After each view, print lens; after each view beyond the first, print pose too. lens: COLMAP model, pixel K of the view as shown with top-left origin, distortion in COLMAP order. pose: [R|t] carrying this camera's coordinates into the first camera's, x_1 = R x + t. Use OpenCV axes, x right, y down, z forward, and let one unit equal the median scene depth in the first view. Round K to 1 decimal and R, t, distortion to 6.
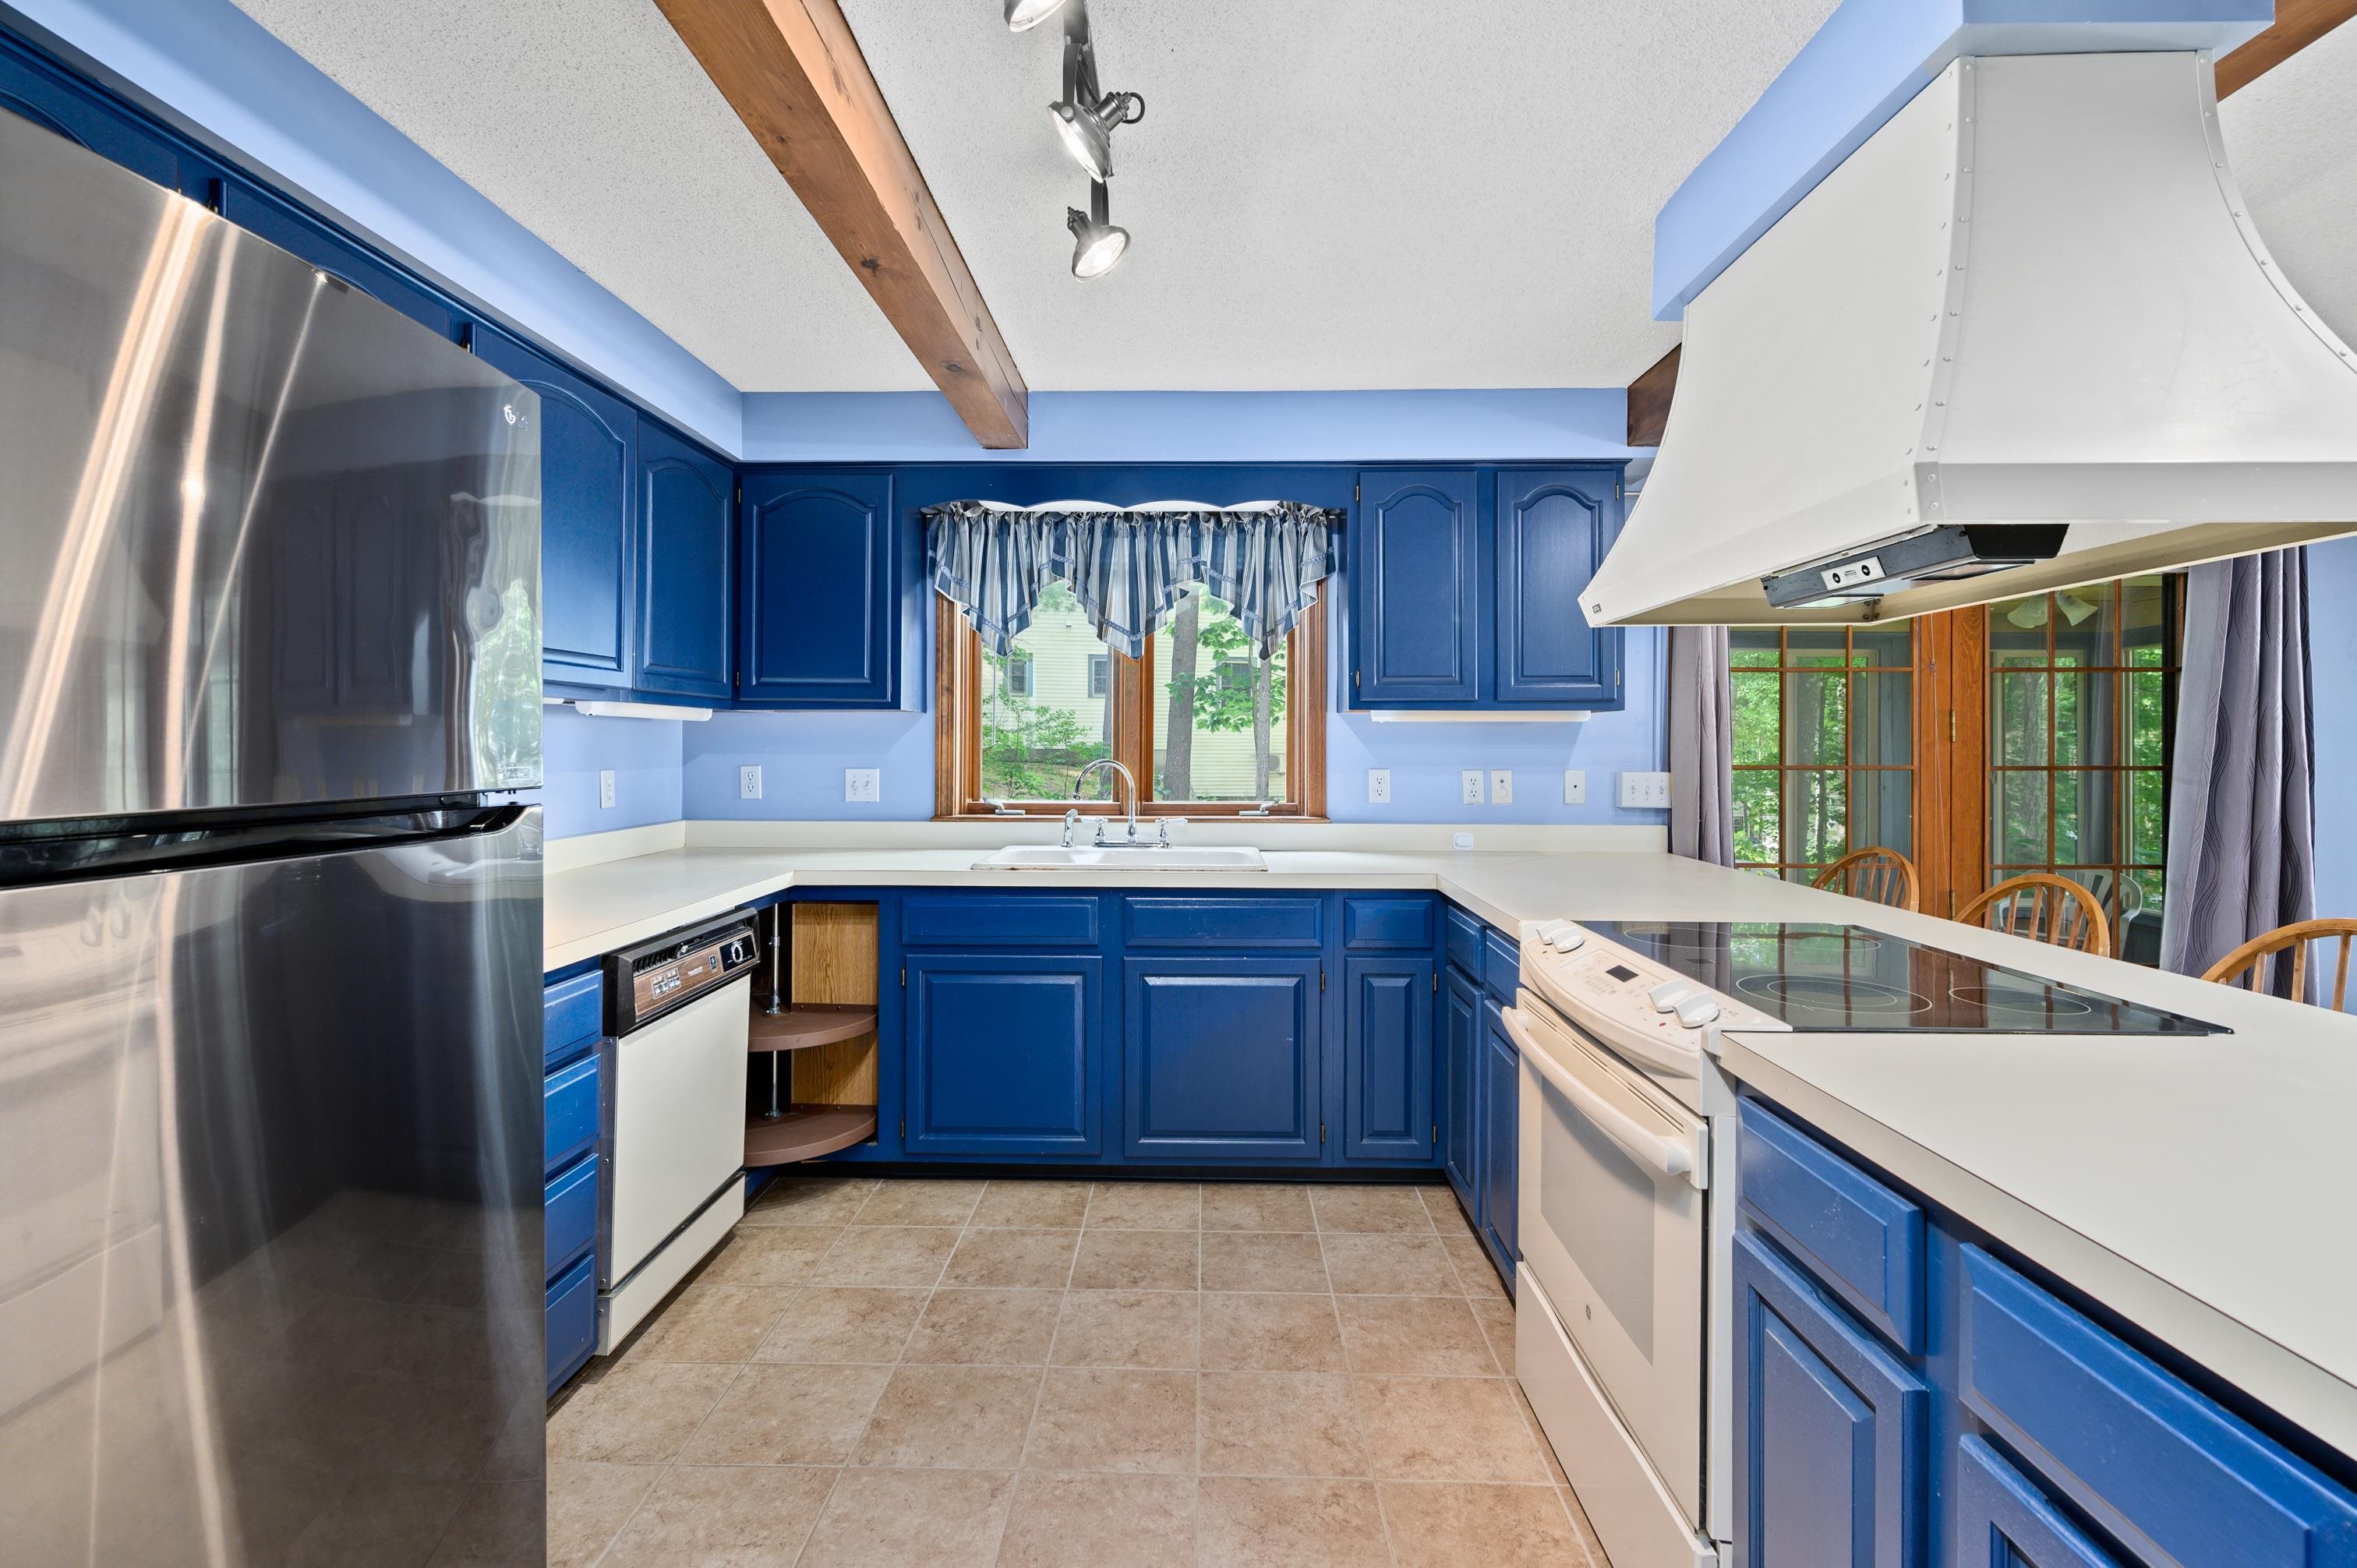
lens RADIAL K [[1057.1, 0, 1177.4], [0, 1057.1, 740.3], [0, 0, 1]] dist [-0.000947, 0.000004]
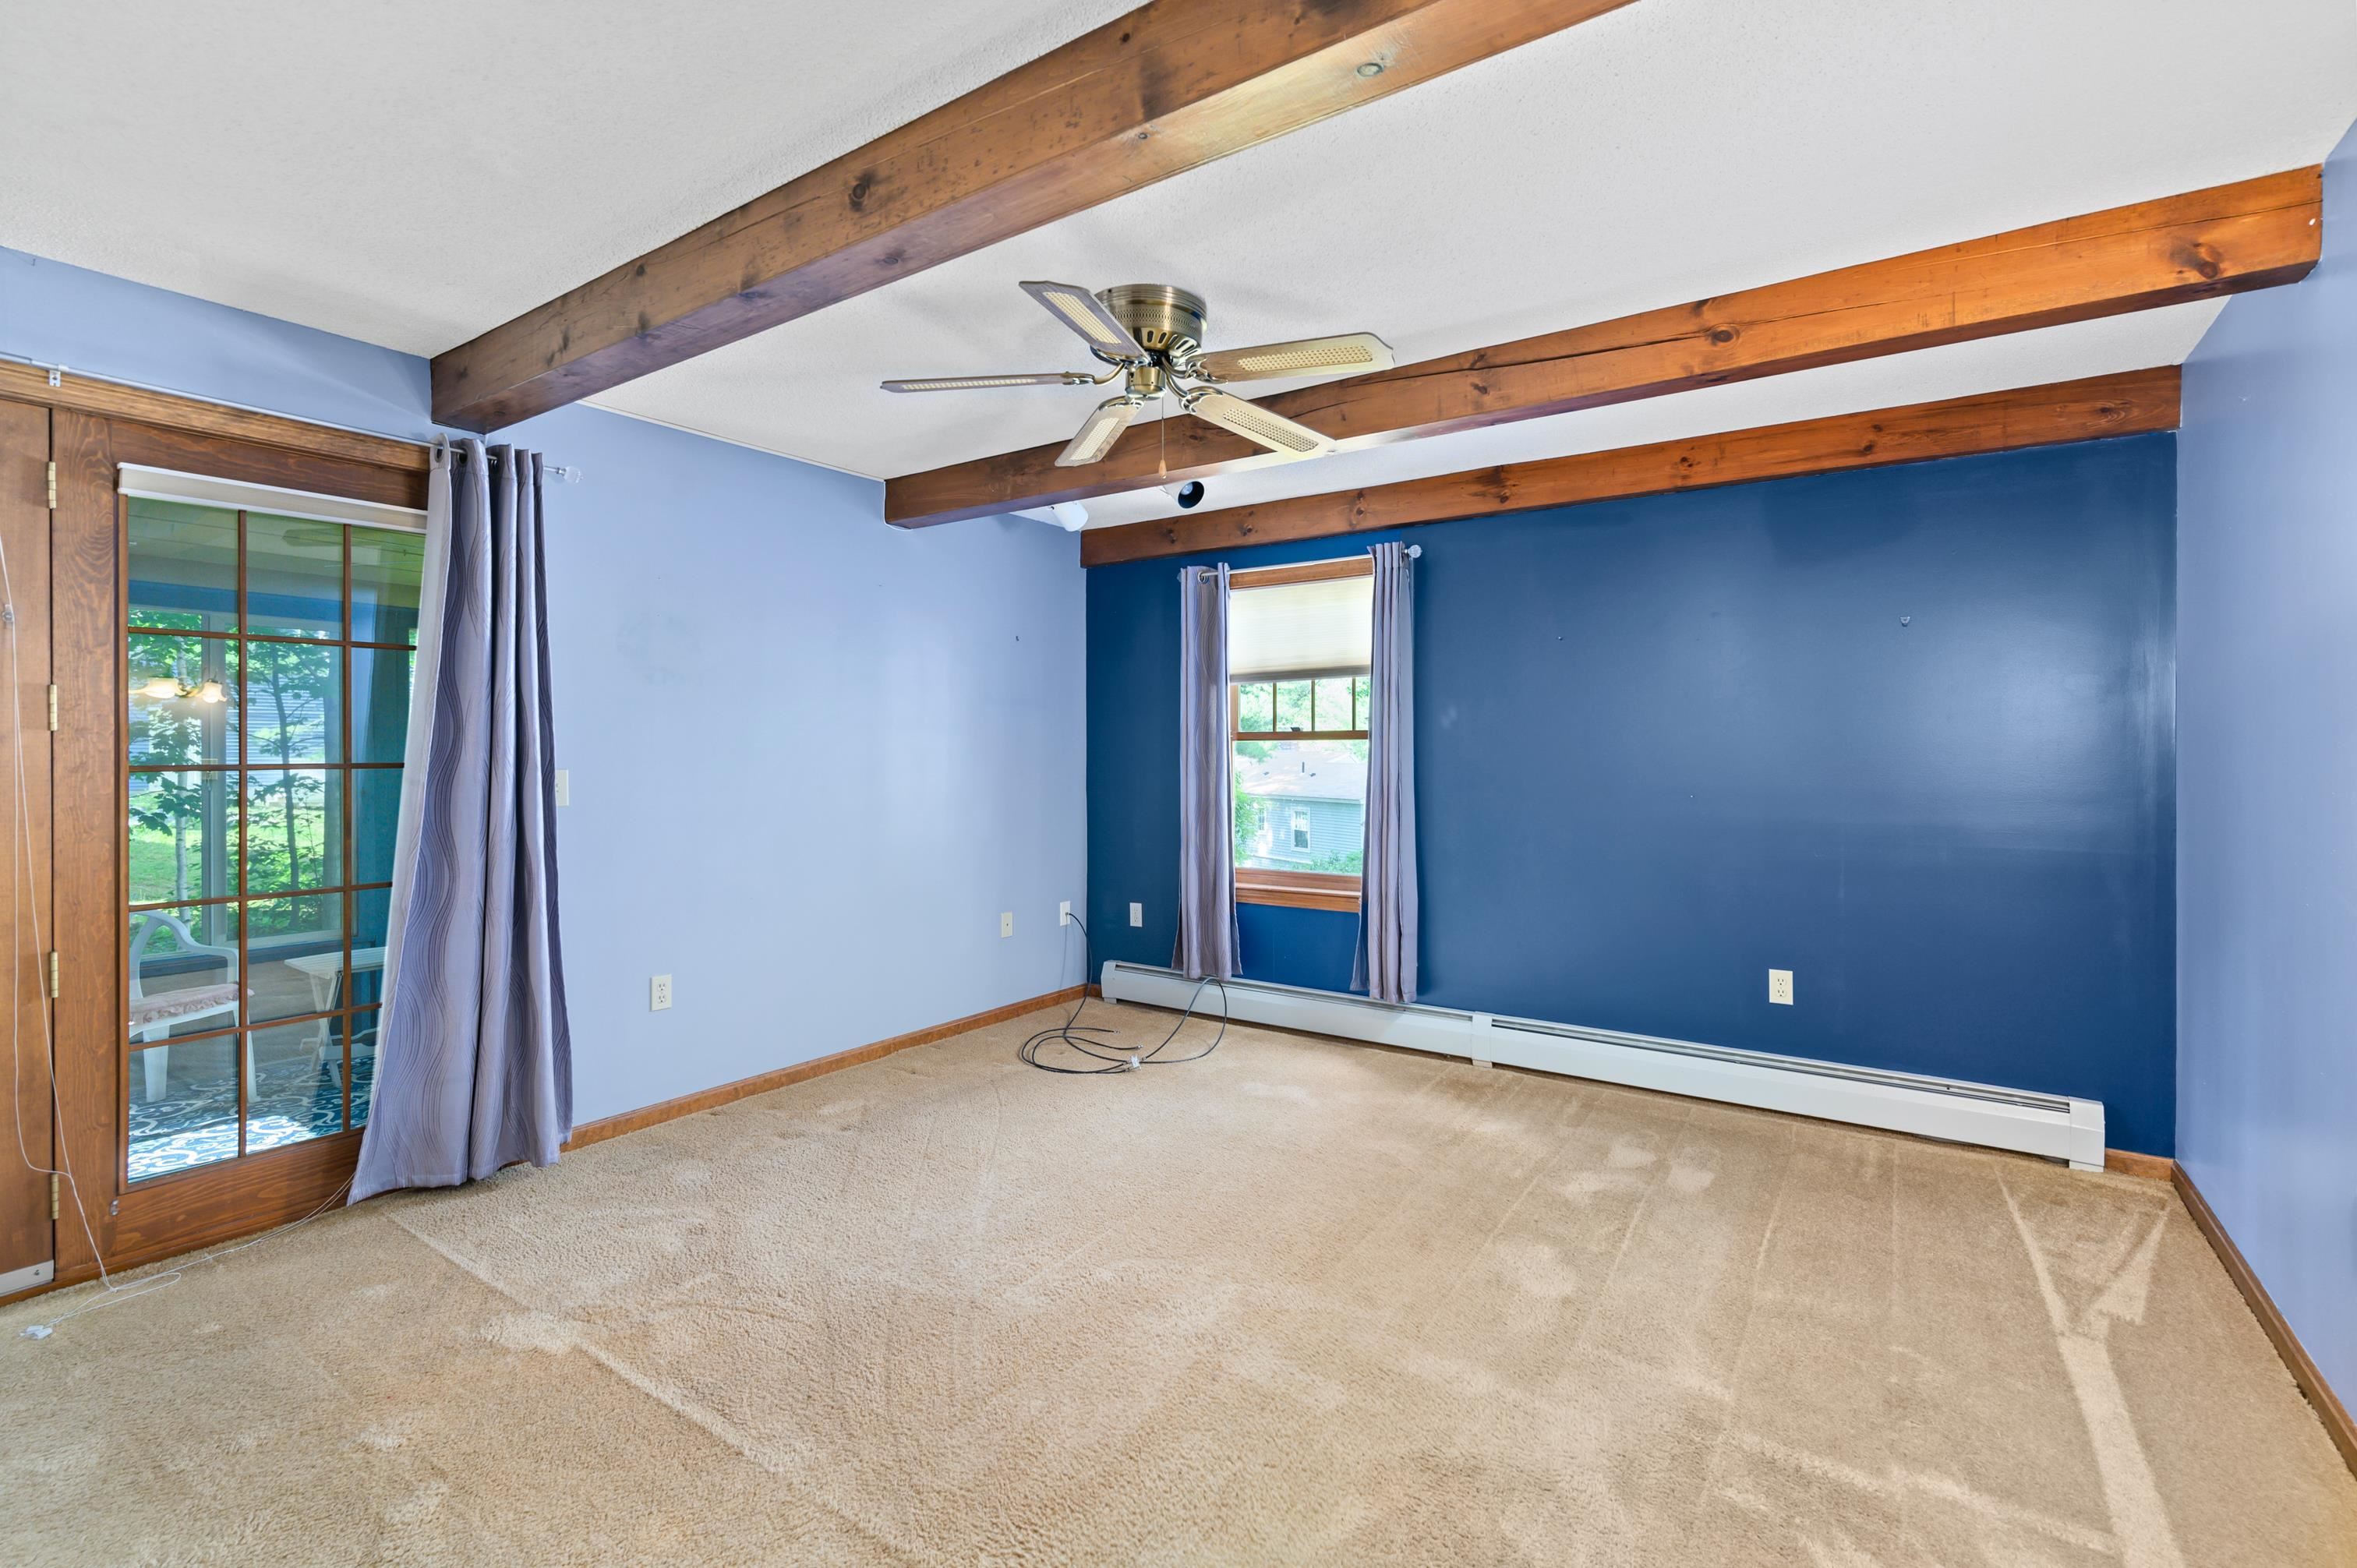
lens RADIAL K [[1061.0, 0, 1180.0], [0, 1061.0, 750.7], [0, 0, 1]] dist [-0.000205, 0.000142]
pose [[0.548876, -0.002695, 0.835899, 0.561994], [-0.003920, 0.999976, 0.005798, 0.007240], [-0.835895, -0.006459, 0.548852, 0.025125]]
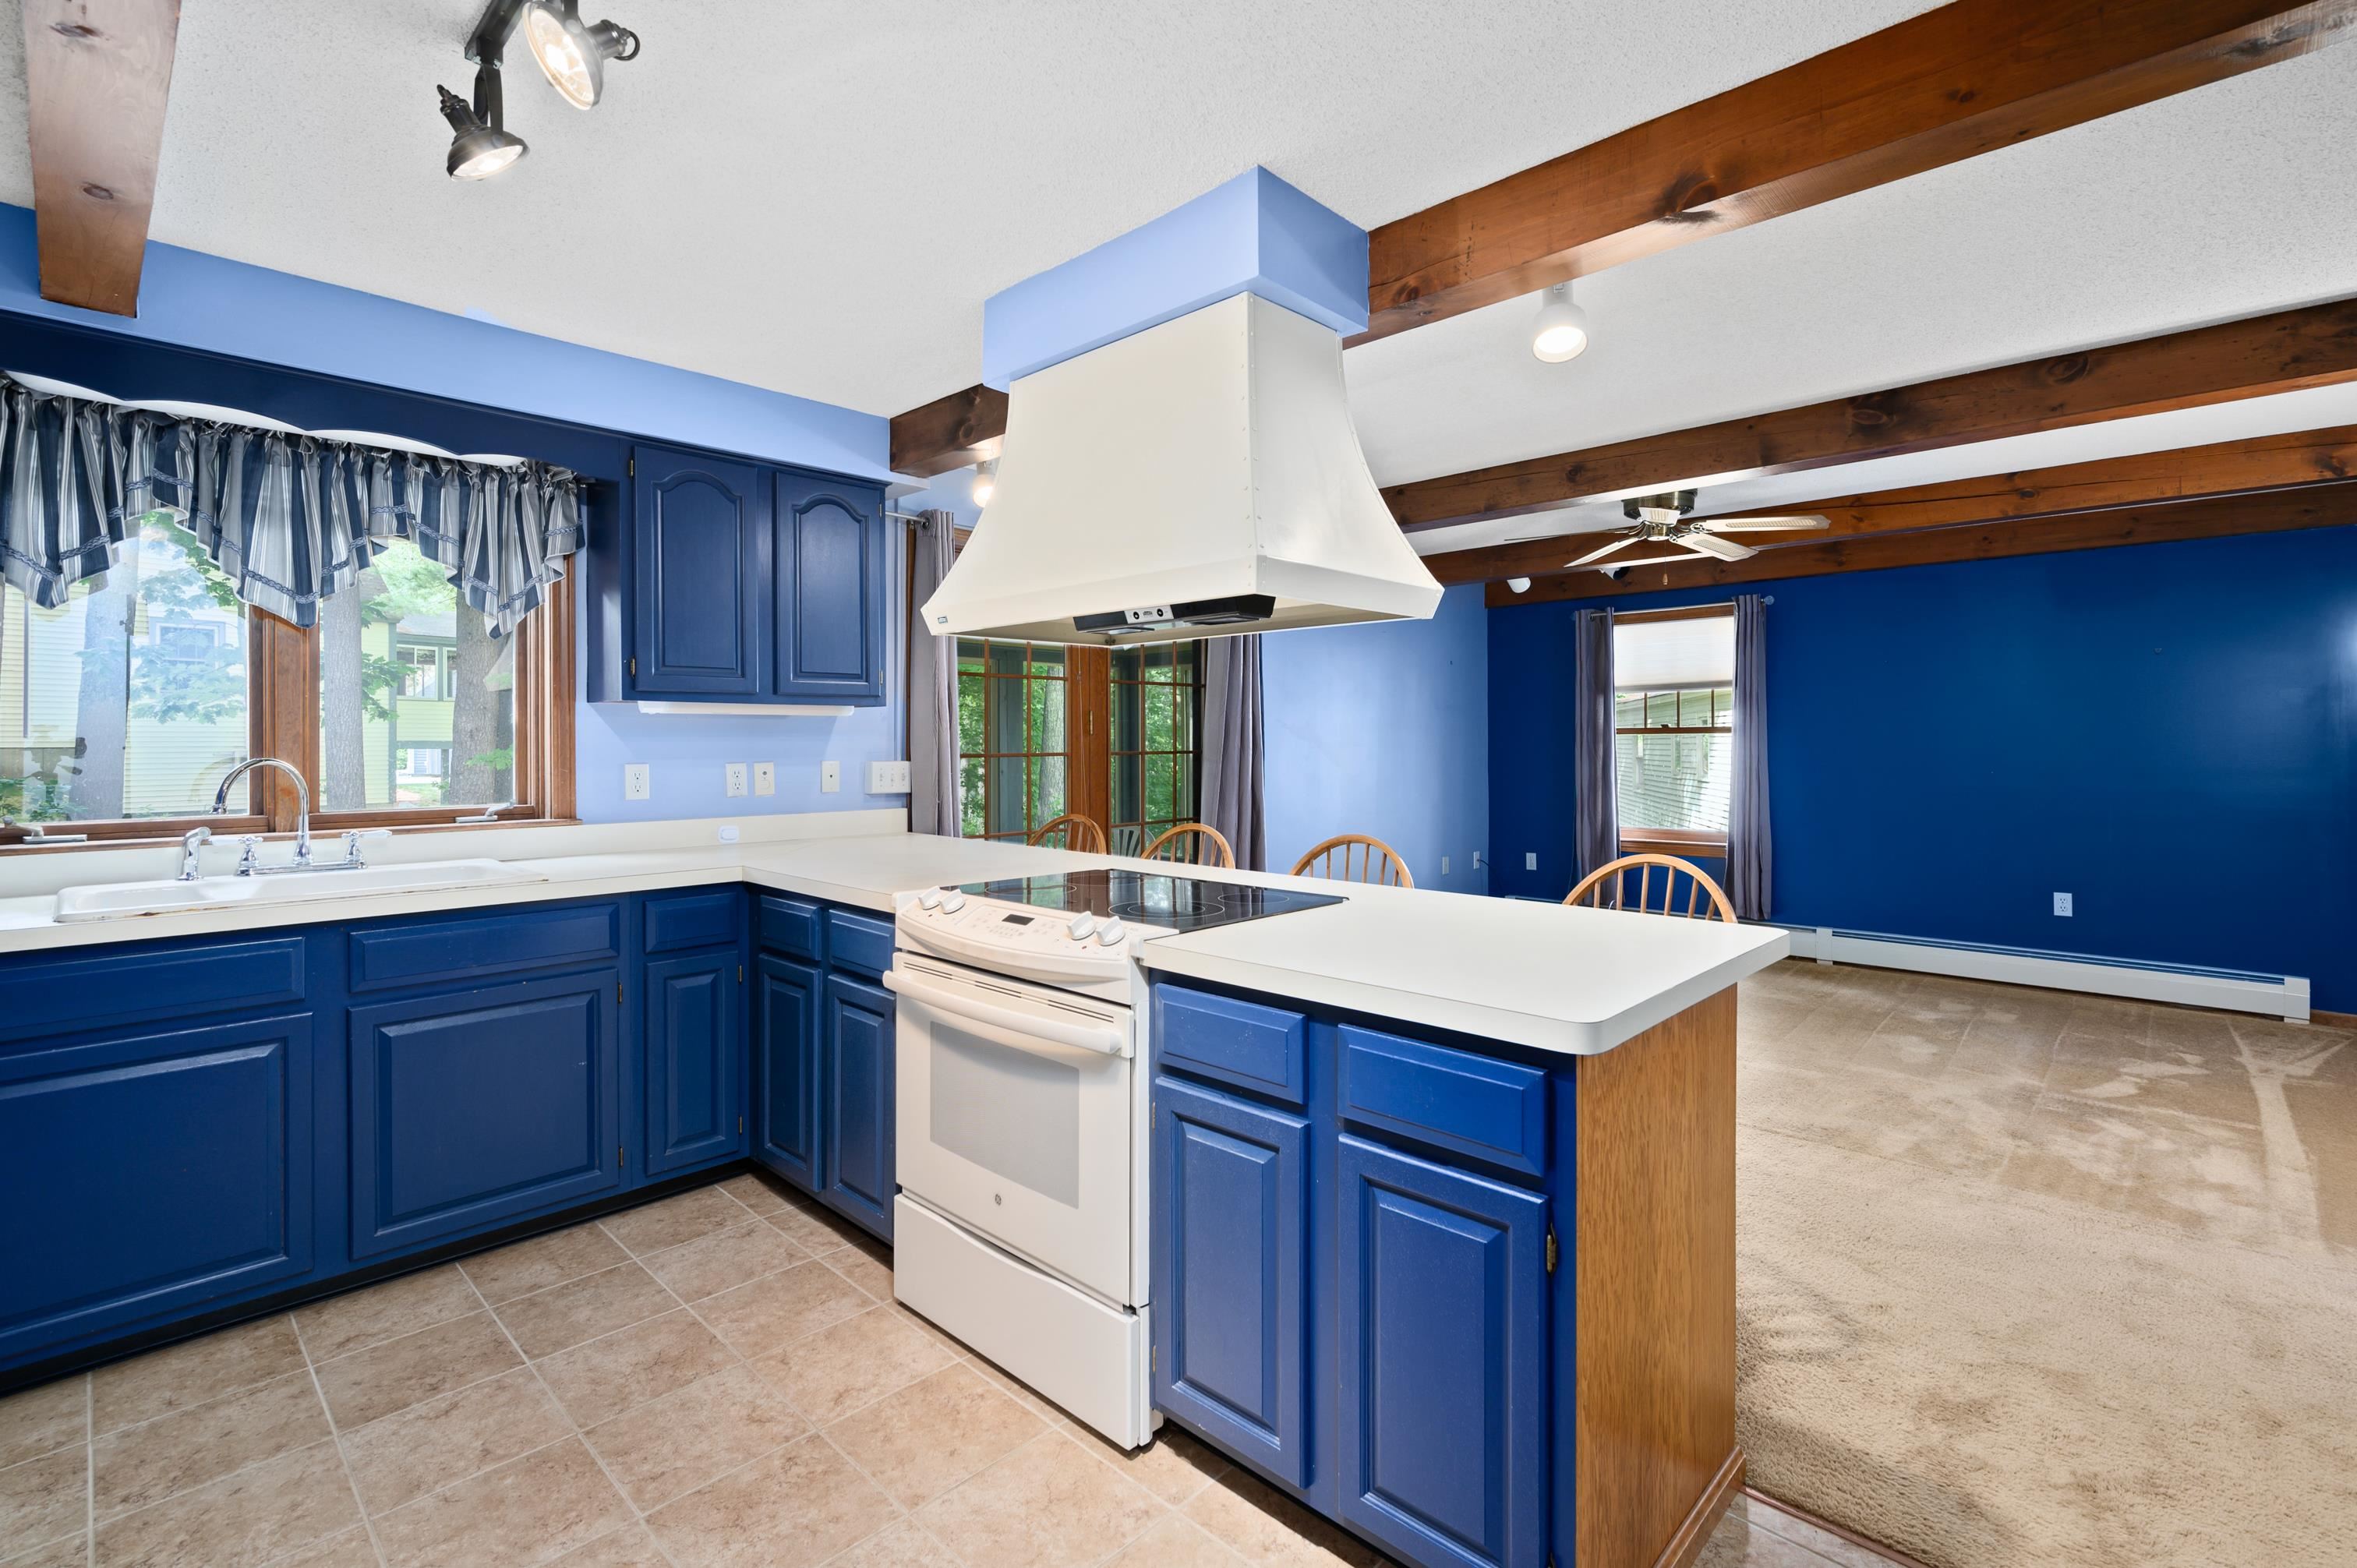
lens RADIAL K [[1065.4, 0, 1186.5], [0, 1065.4, 738.2], [0, 0, 1]] dist [-0.000241, 0.000262]
pose [[0.672995, -0.002975, 0.739641, -0.202485], [0.000340, 0.999993, 0.003712, 0.001287], [-0.739647, -0.002247, 0.672991, 0.005142]]
